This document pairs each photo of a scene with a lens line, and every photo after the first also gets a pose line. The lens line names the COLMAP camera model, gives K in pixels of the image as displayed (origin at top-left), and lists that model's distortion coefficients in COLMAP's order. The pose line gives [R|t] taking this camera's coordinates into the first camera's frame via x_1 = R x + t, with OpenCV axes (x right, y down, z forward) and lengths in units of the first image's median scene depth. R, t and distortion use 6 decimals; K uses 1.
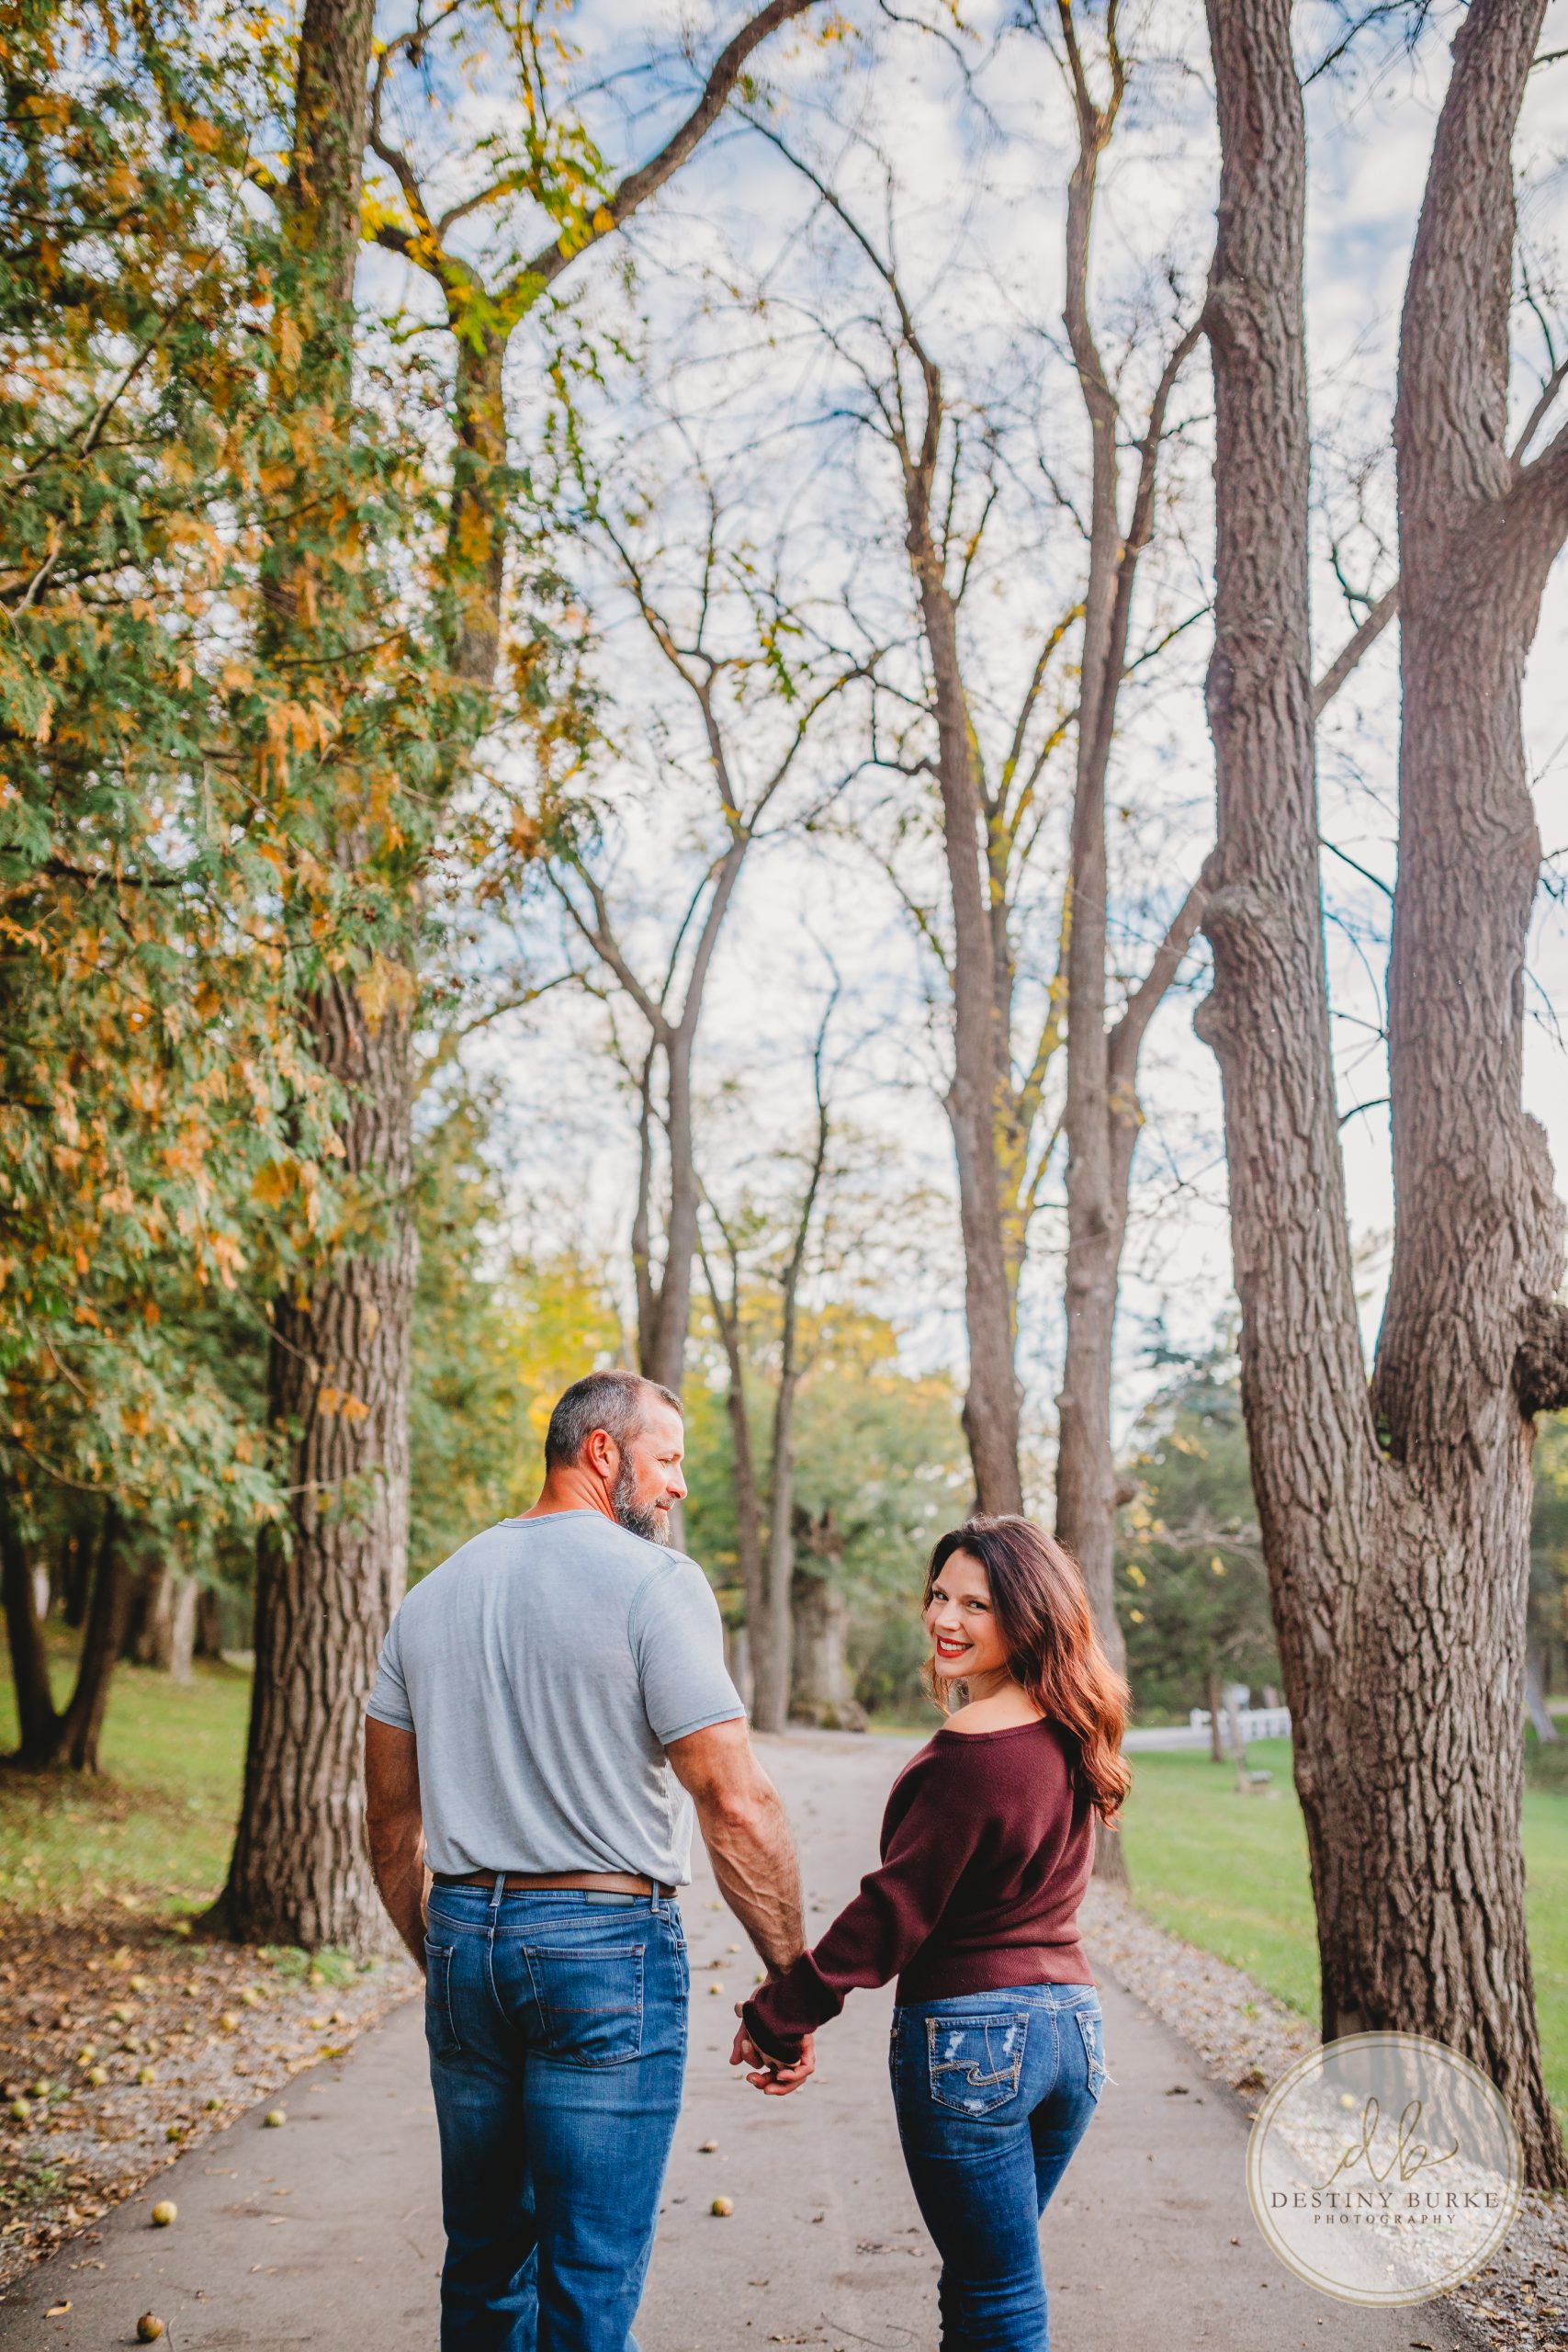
lens RADIAL K [[2736.6, 0, 783.4], [0, 2736.6, 1086.7], [0, 0, 1]] dist [-0.036161, 0.035345]
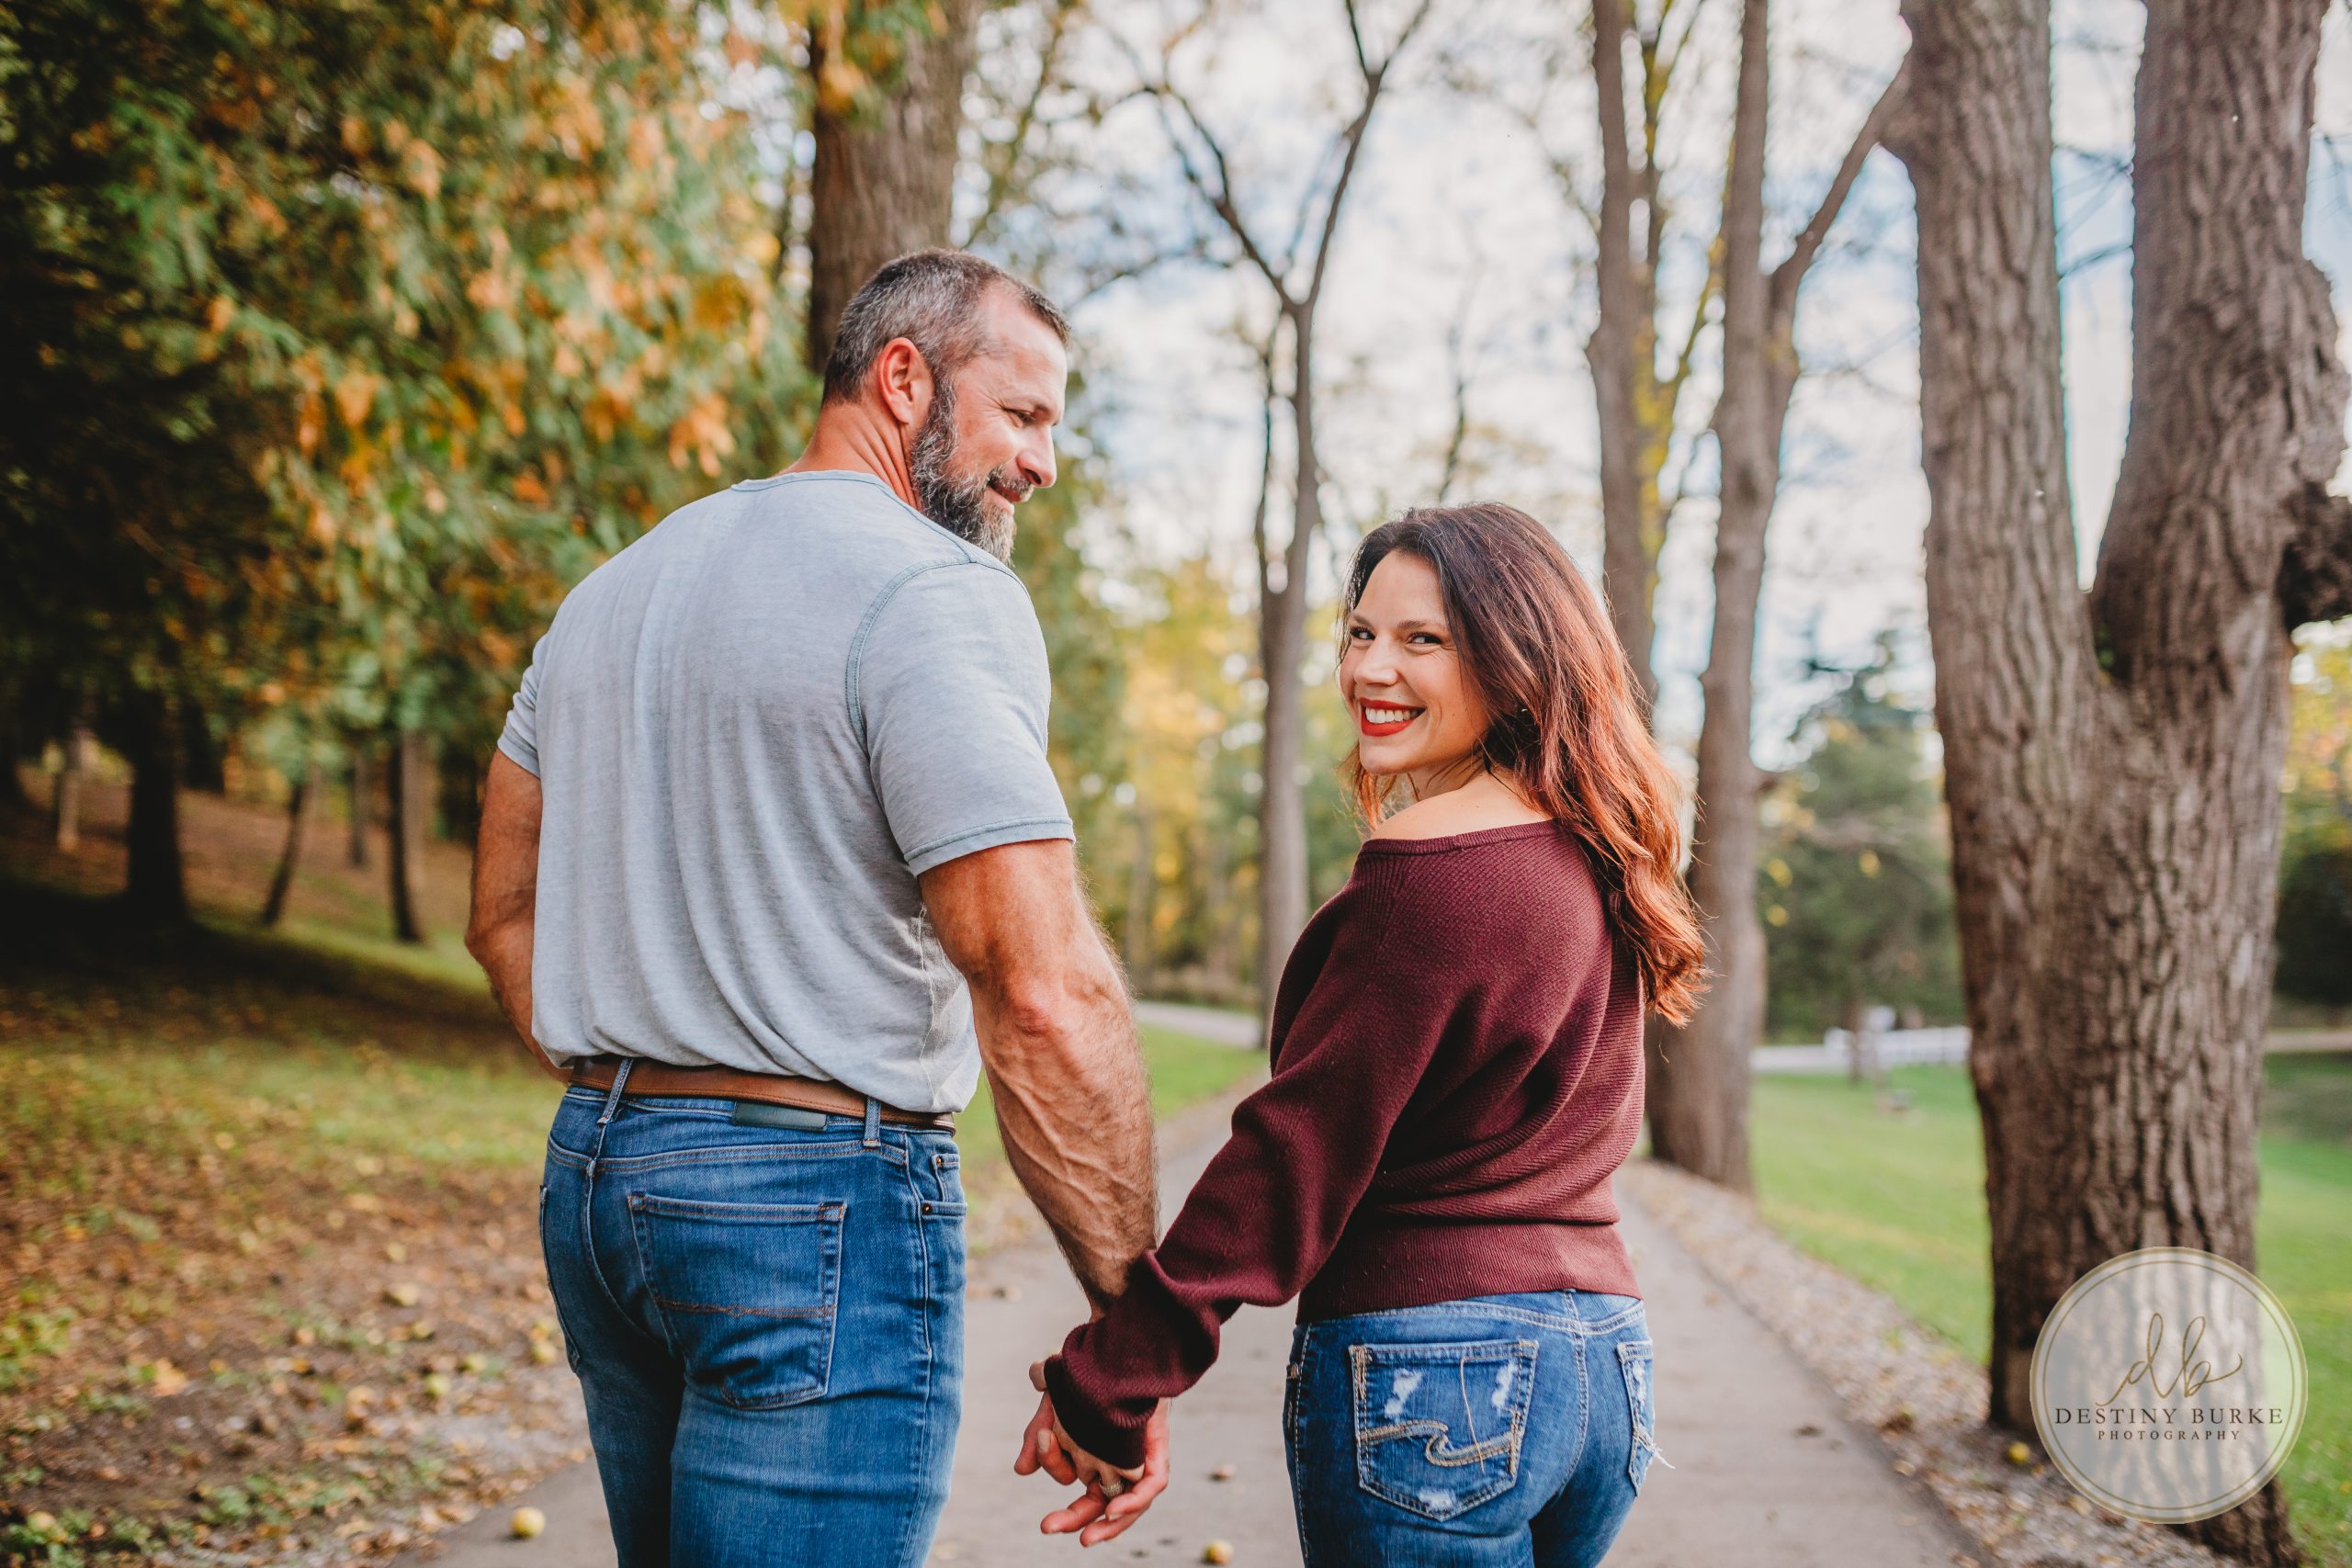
lens RADIAL K [[2736.6, 0, 1074.5], [0, 2736.6, 780.9], [0, 0, 1]] dist [-0.036161, 0.035345]
pose [[0.991327, 0.020095, -0.129876, 0.026399], [-0.002112, 0.990550, 0.137135, 0.057810], [0.131405, -0.135671, 0.982001, 0.177264]]
